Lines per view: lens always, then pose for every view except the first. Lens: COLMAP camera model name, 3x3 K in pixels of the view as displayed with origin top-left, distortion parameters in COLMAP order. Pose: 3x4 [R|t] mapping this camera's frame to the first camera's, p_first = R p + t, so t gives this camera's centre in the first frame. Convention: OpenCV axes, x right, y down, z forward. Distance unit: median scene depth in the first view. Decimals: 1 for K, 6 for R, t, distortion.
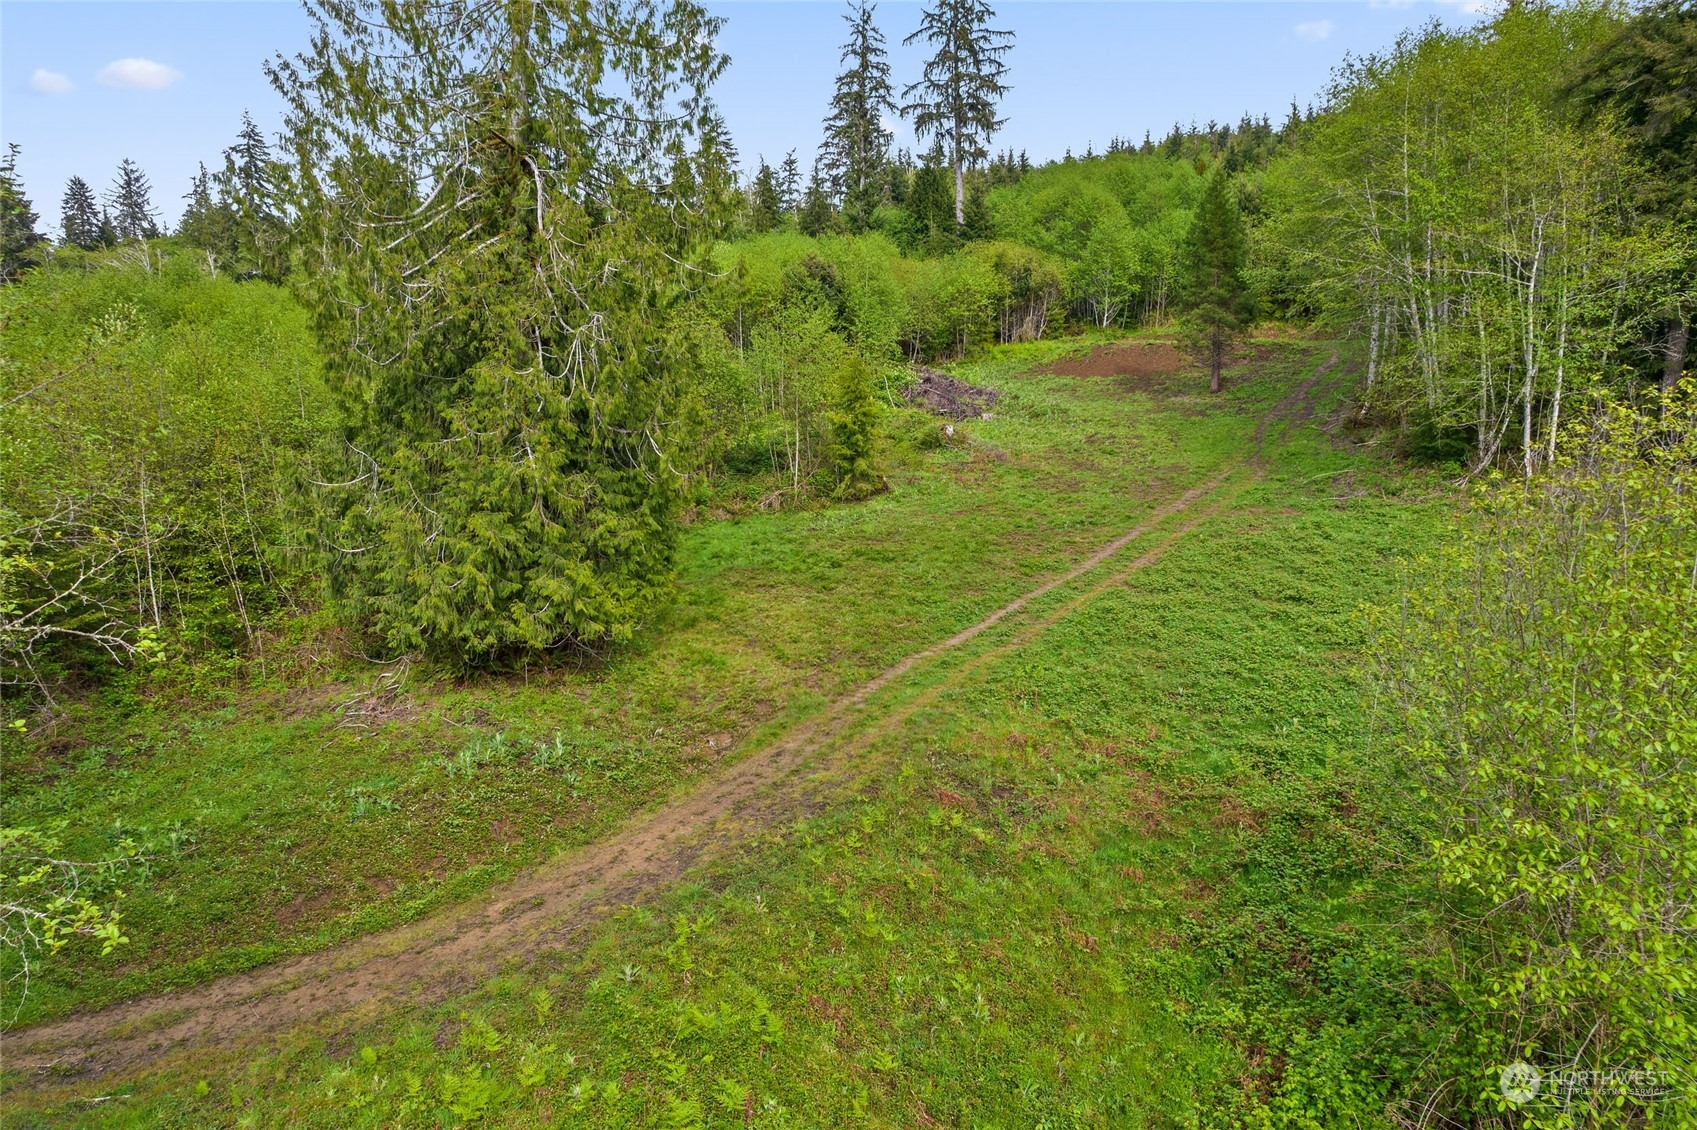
lens RADIAL K [[1104.8, 0, 850.2], [0, 1104.8, 570.7], [0, 0, 1]] dist [-0.067832, 0.058748]
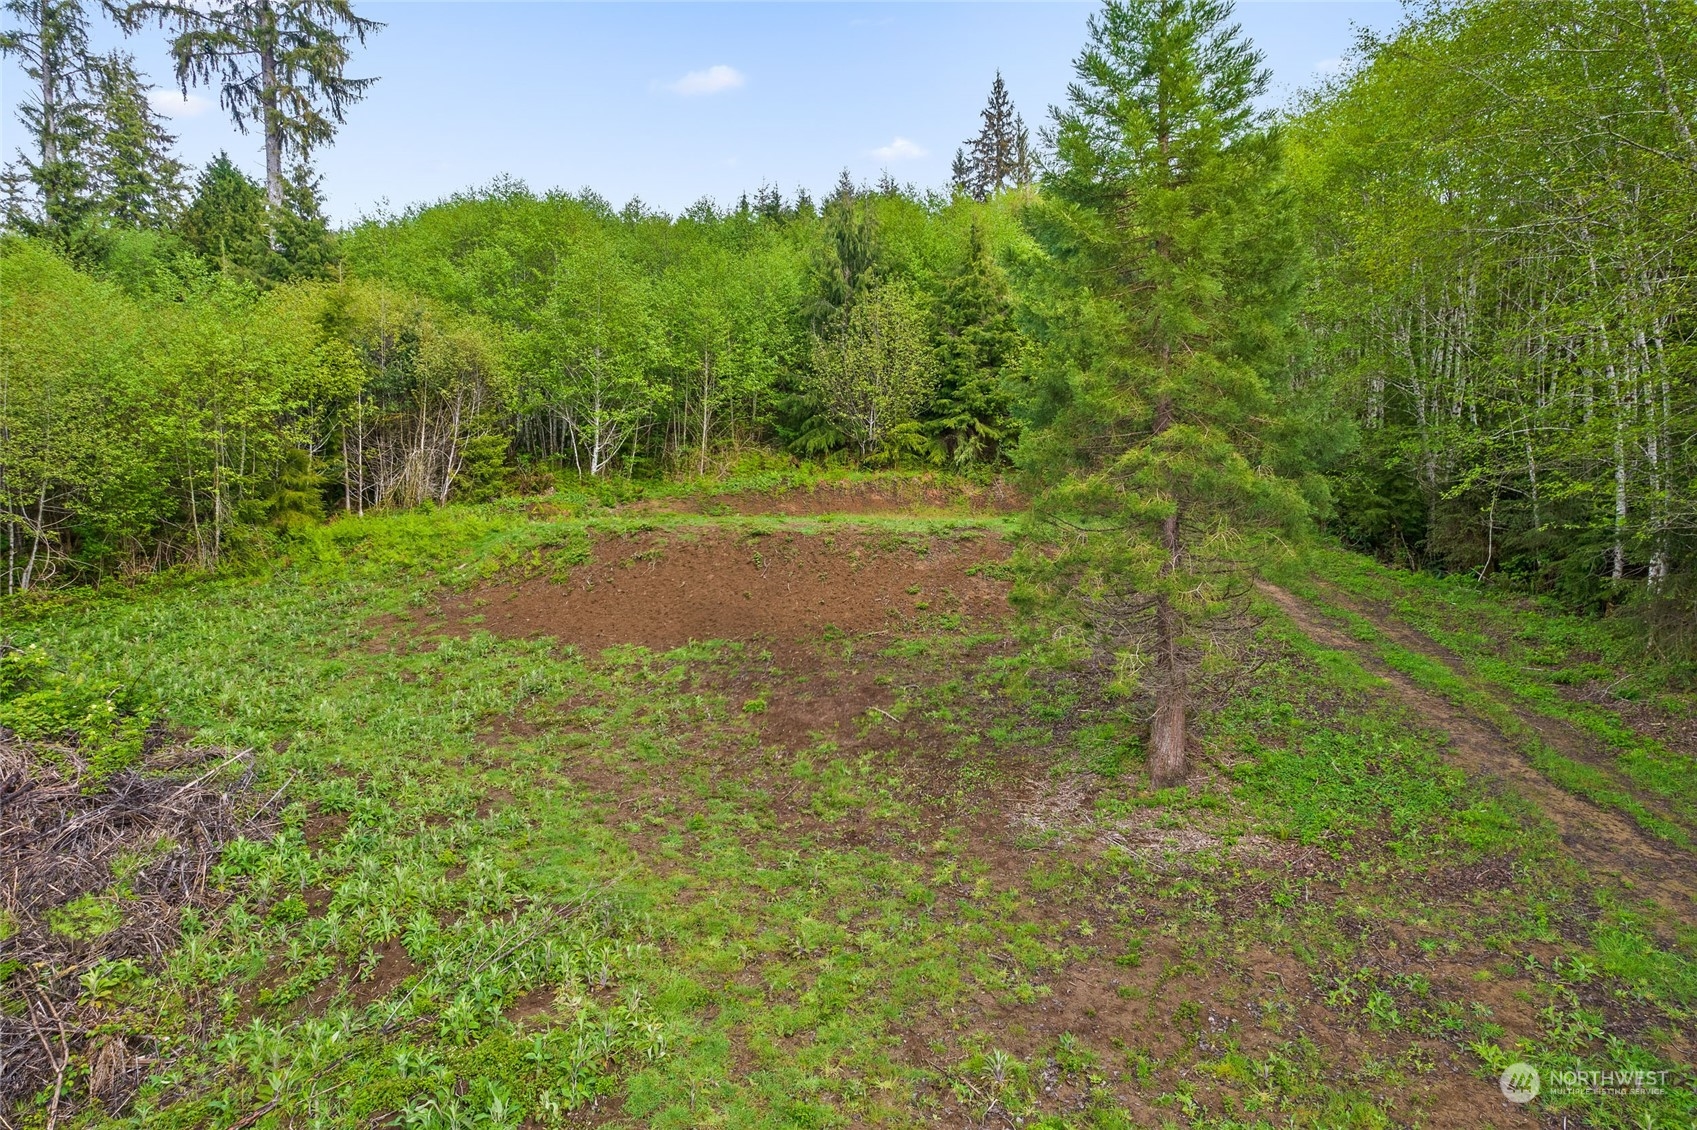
lens RADIAL K [[1104.8, 0, 858.2], [0, 1104.8, 567.2], [0, 0, 1]] dist [-0.067832, 0.058748]
pose [[0.868661, -0.018346, 0.495068, 0.101920], [0.076859, 0.992205, -0.098090, -0.132991], [-0.489409, 0.123258, 0.863300, 0.566121]]
